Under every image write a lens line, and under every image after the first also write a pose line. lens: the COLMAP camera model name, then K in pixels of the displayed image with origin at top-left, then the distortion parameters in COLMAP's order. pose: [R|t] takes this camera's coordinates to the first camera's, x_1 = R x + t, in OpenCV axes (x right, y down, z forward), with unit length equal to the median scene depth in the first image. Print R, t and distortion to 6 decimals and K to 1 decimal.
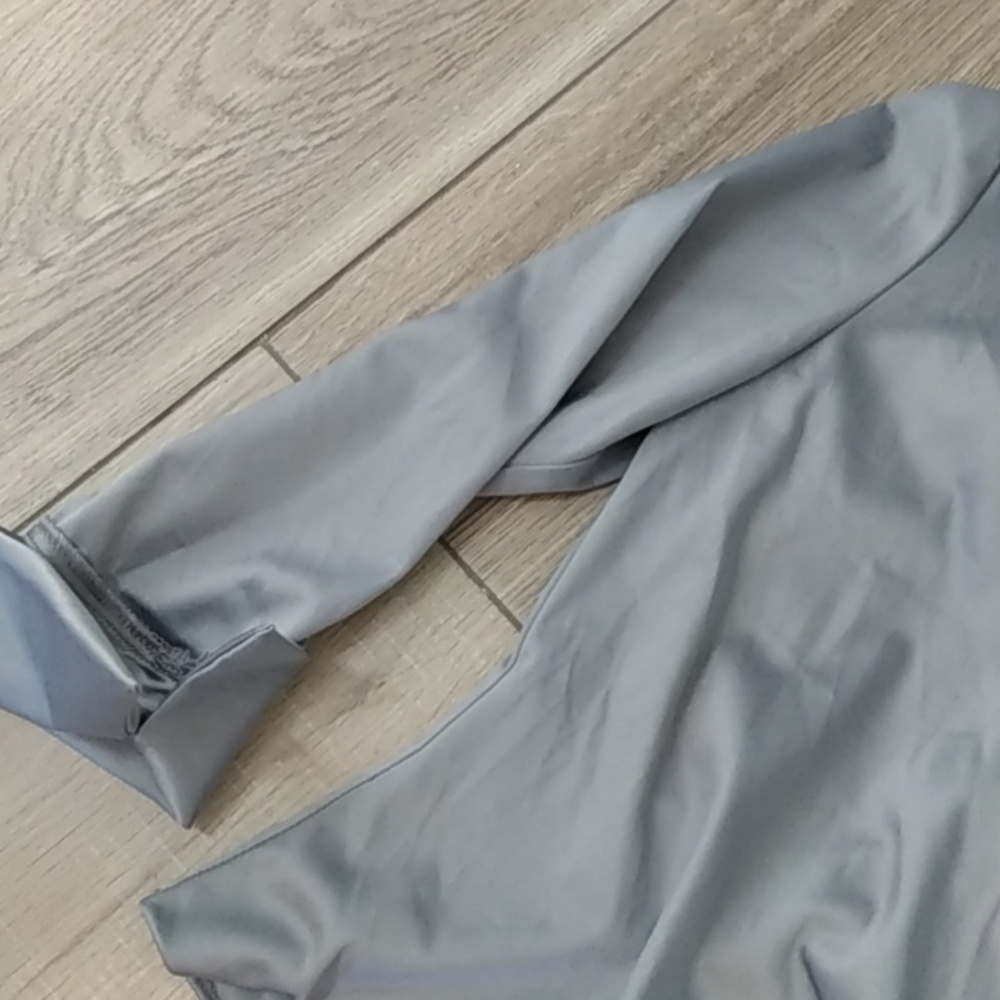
lens RADIAL K [[1617.2, 0, 500.0], [0, 1617.2, 500.0], [0, 0, 1]] dist [0.159378, -0.543307]
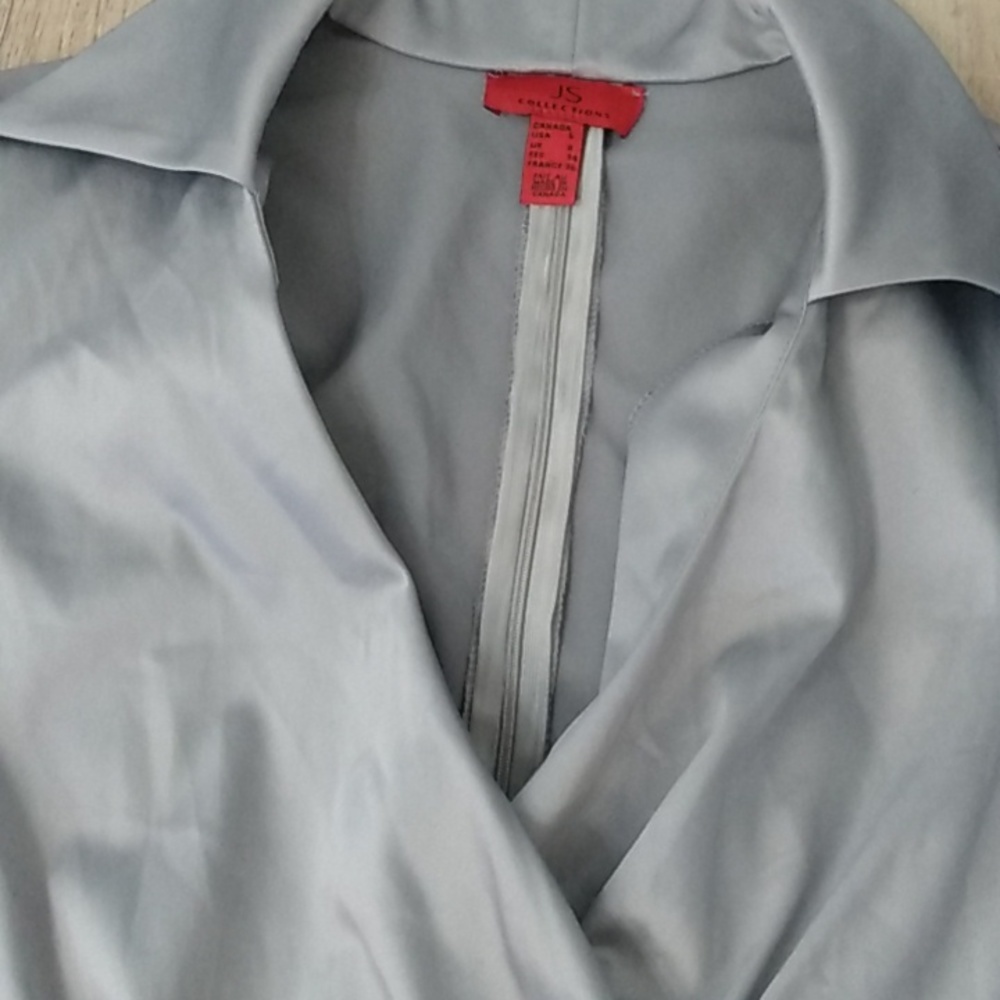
lens RADIAL K [[1617.2, 0, 500.0], [0, 1617.2, 500.0], [0, 0, 1]] dist [0.159378, -0.543307]
pose [[0.763767, -0.627955, 0.149442, 0.286667], [0.634450, 0.772945, 0.005370, 0.082986], [-0.118882, 0.090712, 0.988756, 0.208729]]
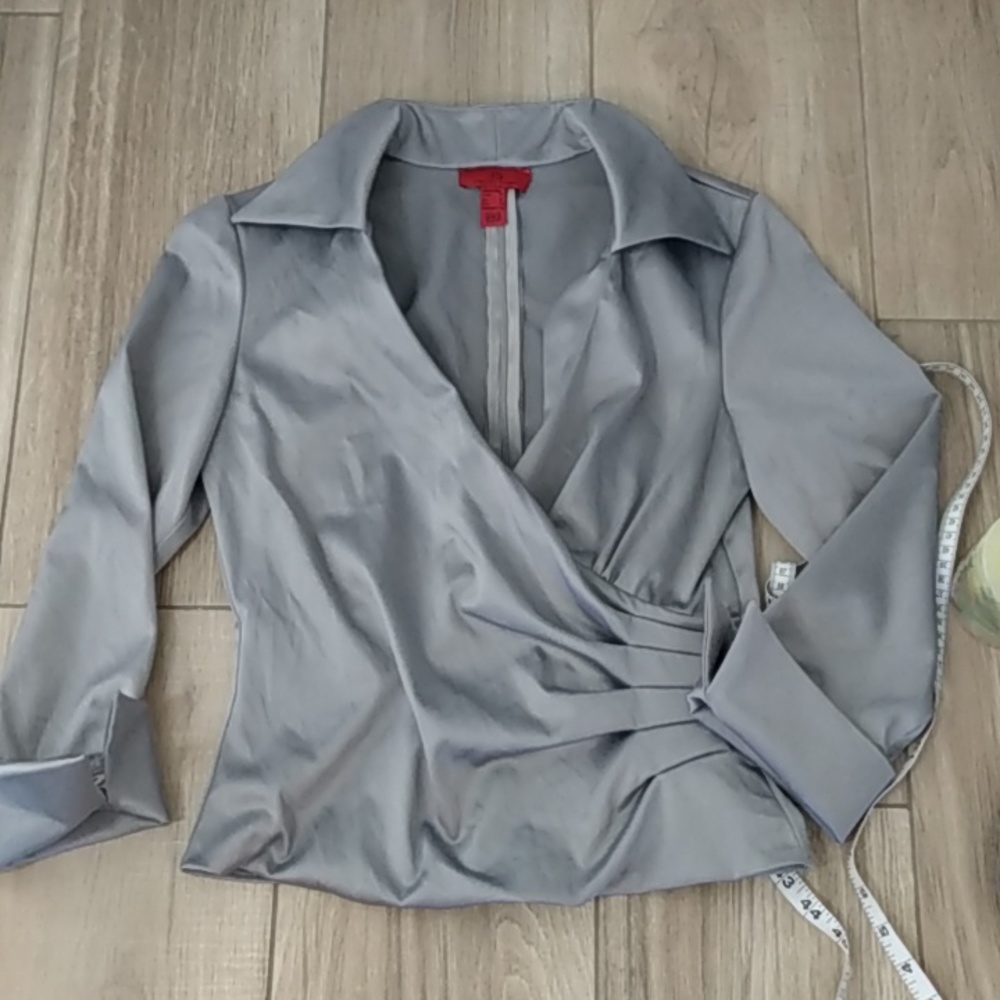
lens RADIAL K [[1617.2, 0, 500.0], [0, 1617.2, 500.0], [0, 0, 1]] dist [0.159378, -0.543307]
pose [[0.677356, -0.706420, 0.205327, -0.065917], [0.721335, 0.692579, 0.003169, 0.199821], [-0.144444, 0.145963, 0.978688, -0.735649]]
